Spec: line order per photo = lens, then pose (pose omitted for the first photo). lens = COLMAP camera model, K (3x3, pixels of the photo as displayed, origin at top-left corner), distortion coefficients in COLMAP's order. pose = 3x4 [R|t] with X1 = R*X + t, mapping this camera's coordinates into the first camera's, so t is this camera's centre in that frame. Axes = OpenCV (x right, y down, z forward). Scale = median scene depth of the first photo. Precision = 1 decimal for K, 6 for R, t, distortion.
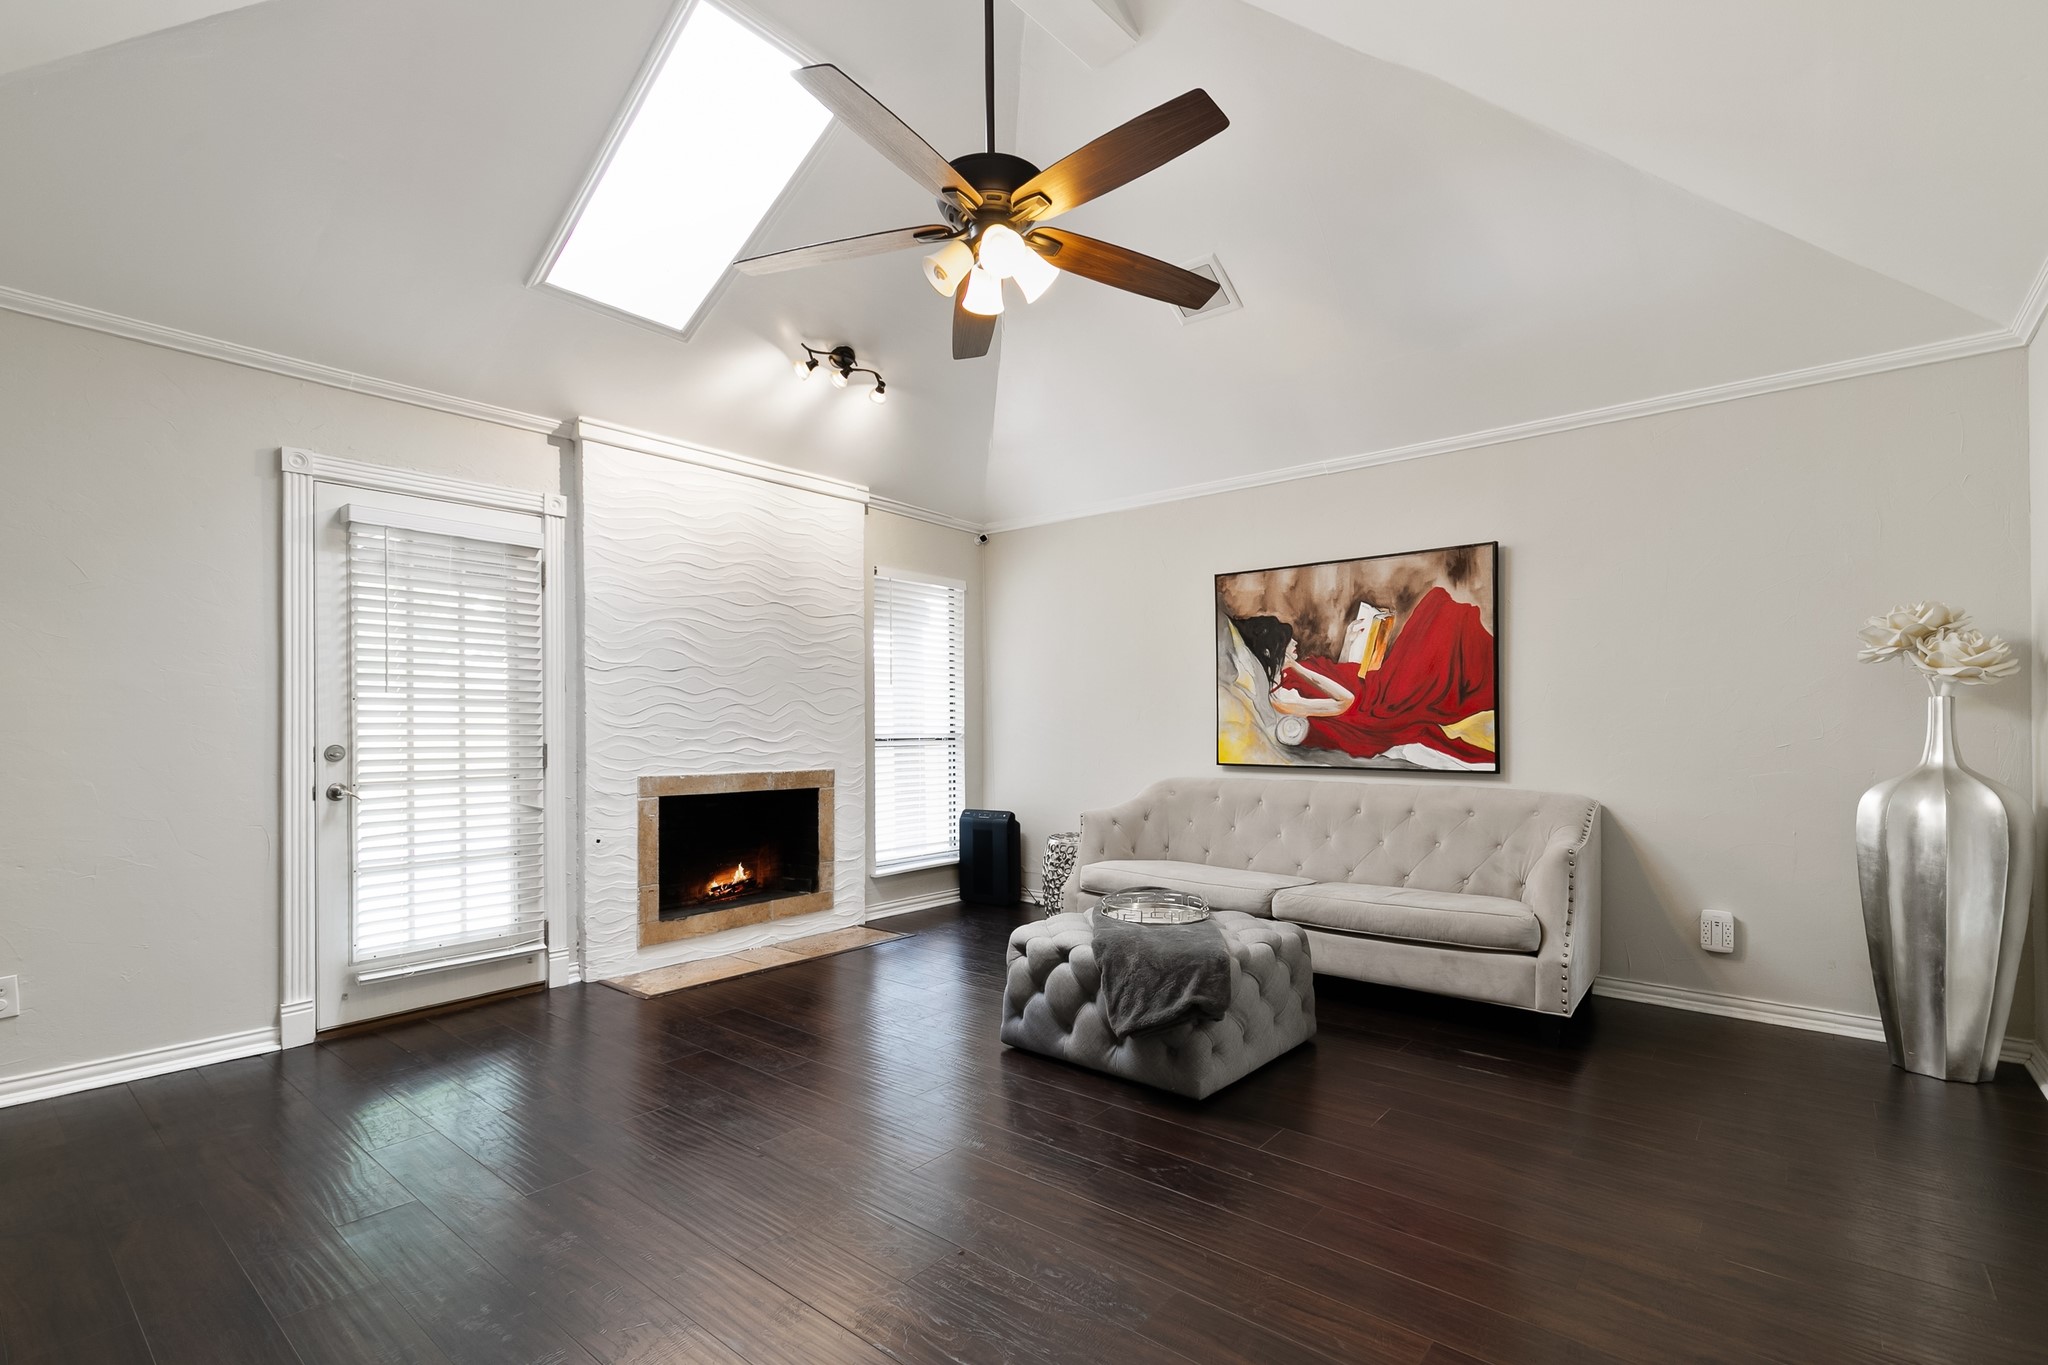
lens RADIAL K [[917.6, 0, 1018.3], [0, 917.6, 724.9], [0, 0, 1]] dist [0.003138, -0.000655]
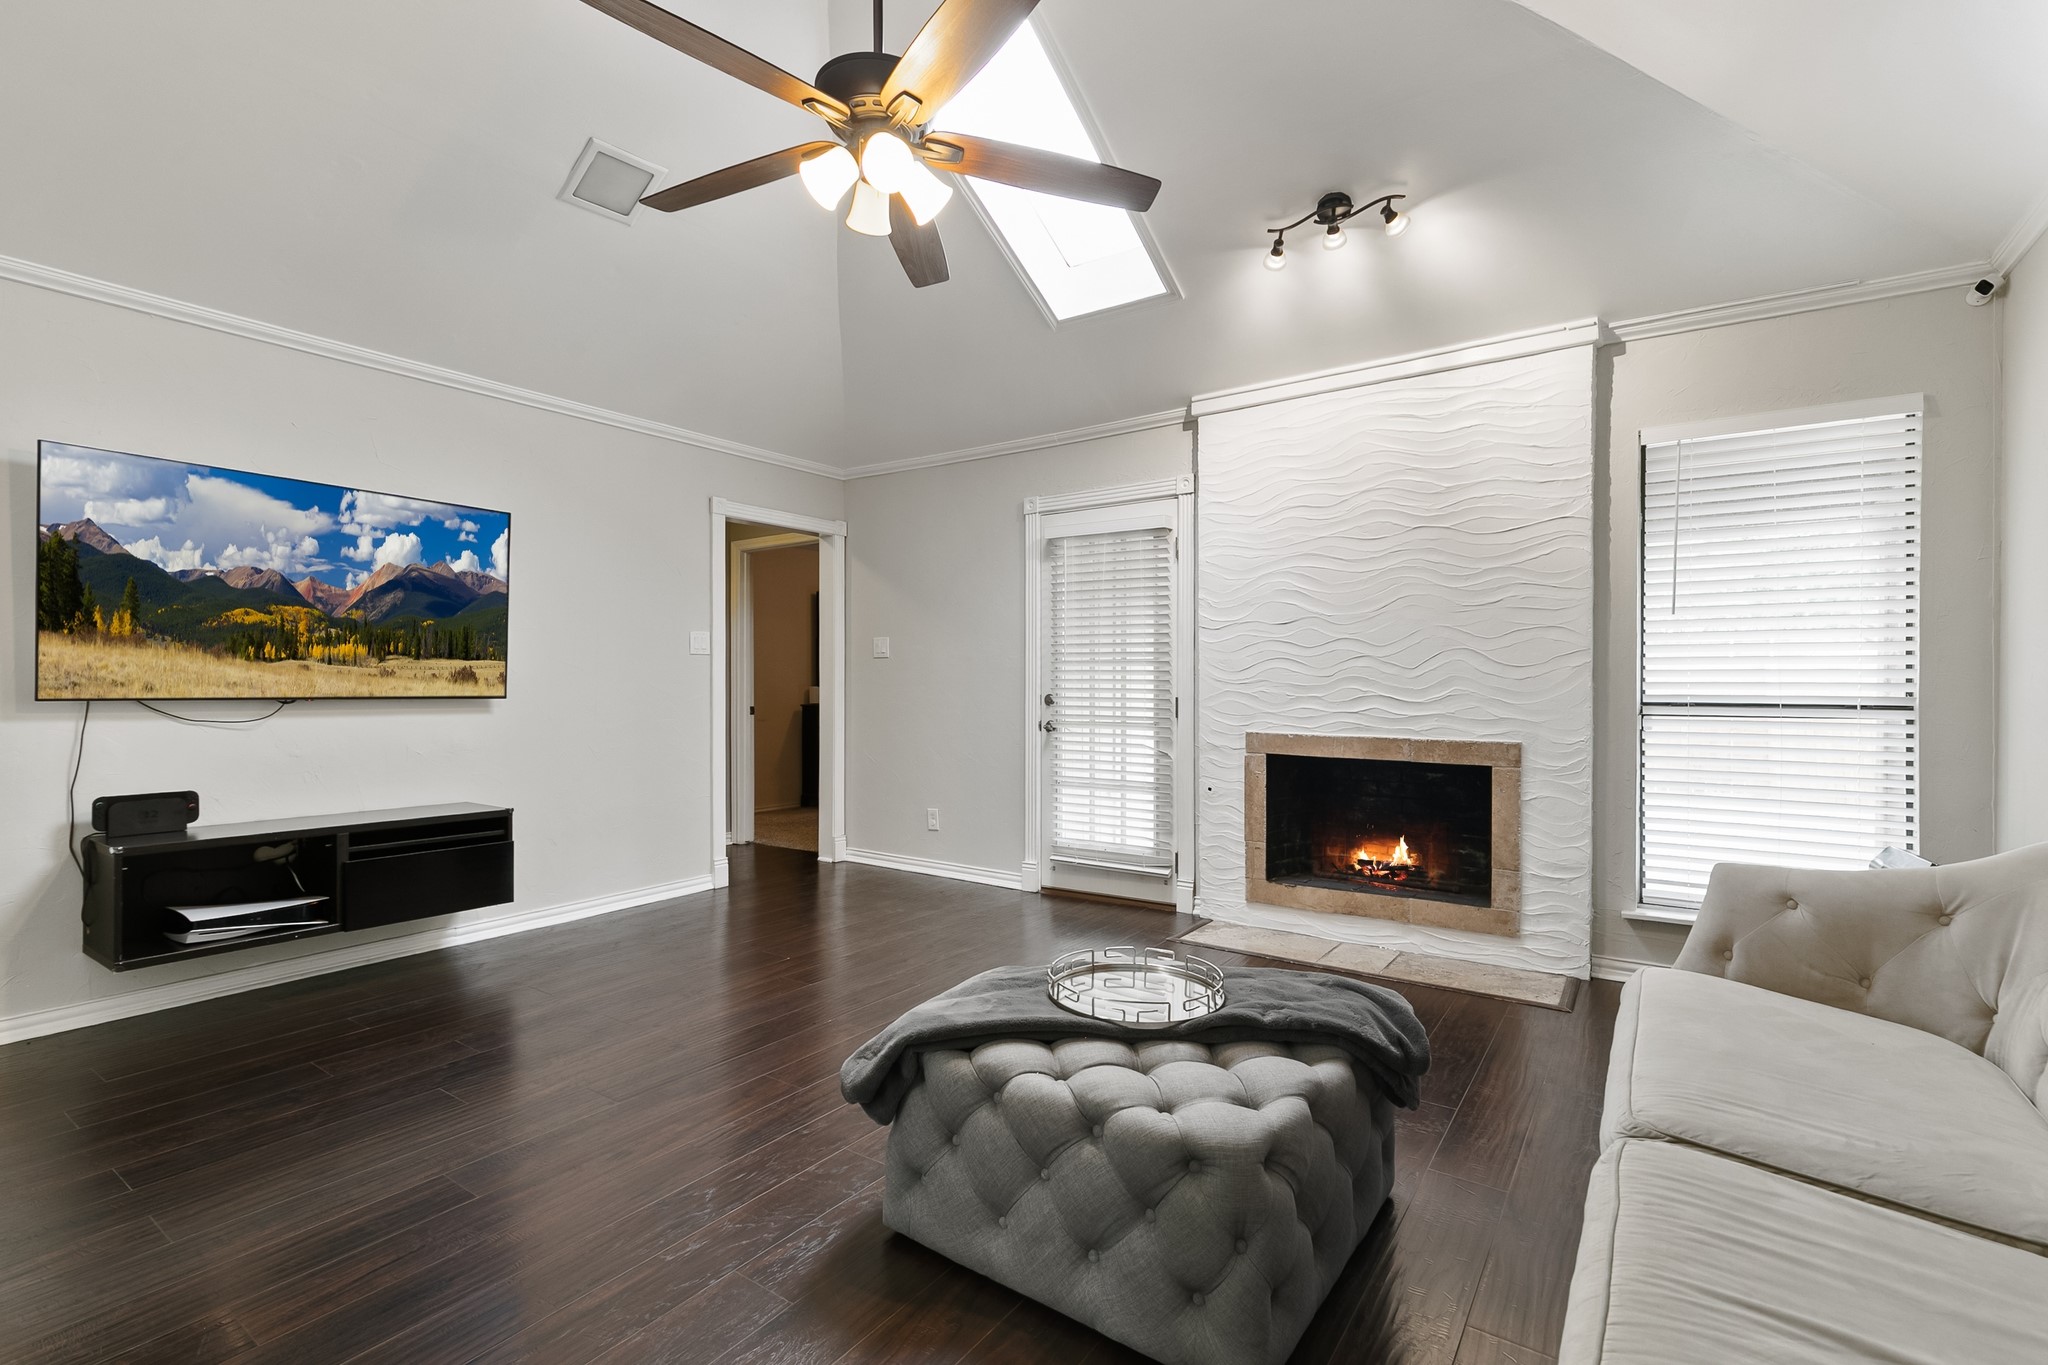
lens RADIAL K [[943.4, 0, 1013.8], [0, 943.4, 704.5], [0, 0, 1]] dist [0.004398, -0.000182]
pose [[0.075731, 0.026166, -0.996785, 0.549891], [0.000077, 0.999655, 0.026247, -0.000858], [0.997128, -0.002064, 0.075703, 0.612669]]
